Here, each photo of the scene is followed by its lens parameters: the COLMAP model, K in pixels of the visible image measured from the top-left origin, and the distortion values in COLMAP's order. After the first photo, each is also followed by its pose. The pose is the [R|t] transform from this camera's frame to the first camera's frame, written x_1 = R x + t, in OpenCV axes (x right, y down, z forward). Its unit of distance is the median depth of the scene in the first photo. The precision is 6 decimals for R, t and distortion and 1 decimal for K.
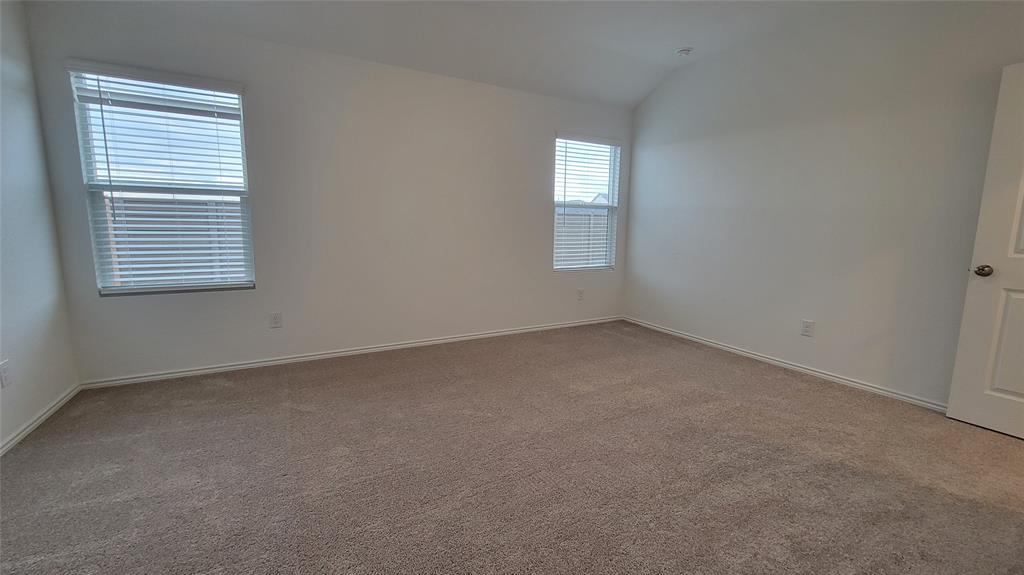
lens RADIAL K [[410.8, 0, 512.0], [0, 410.8, 287.5], [0, 0, 1]] dist [0.000507, 0.000064]
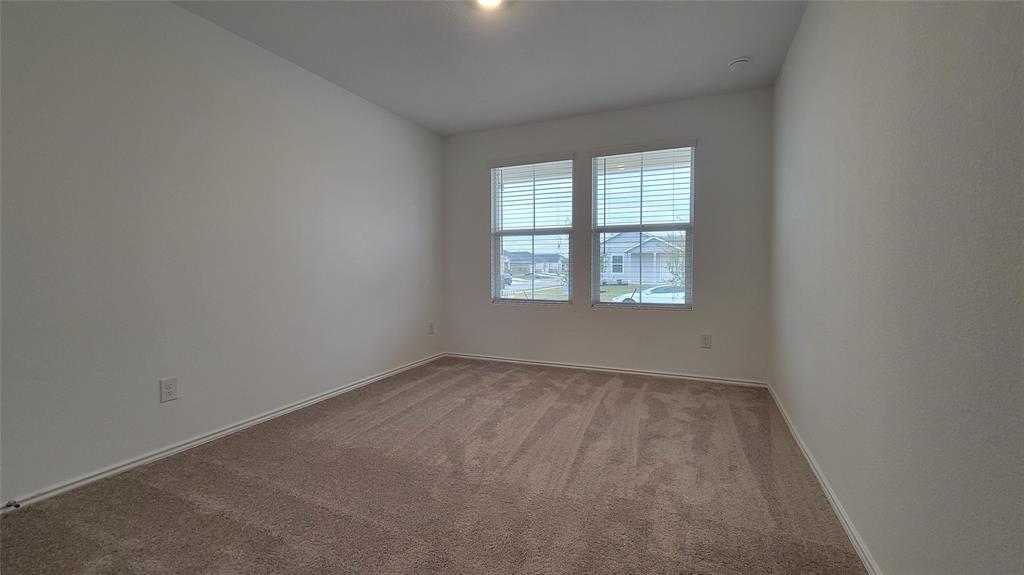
lens RADIAL K [[417.6, 0, 510.5], [0, 417.6, 285.6], [0, 0, 1]] dist [0.001055, 0.000257]
pose [[0.566856, 0.035656, -0.823045, 0.914199], [-0.095108, 0.995215, -0.022390, -0.051882], [0.818308, 0.090970, 0.567535, 0.393196]]
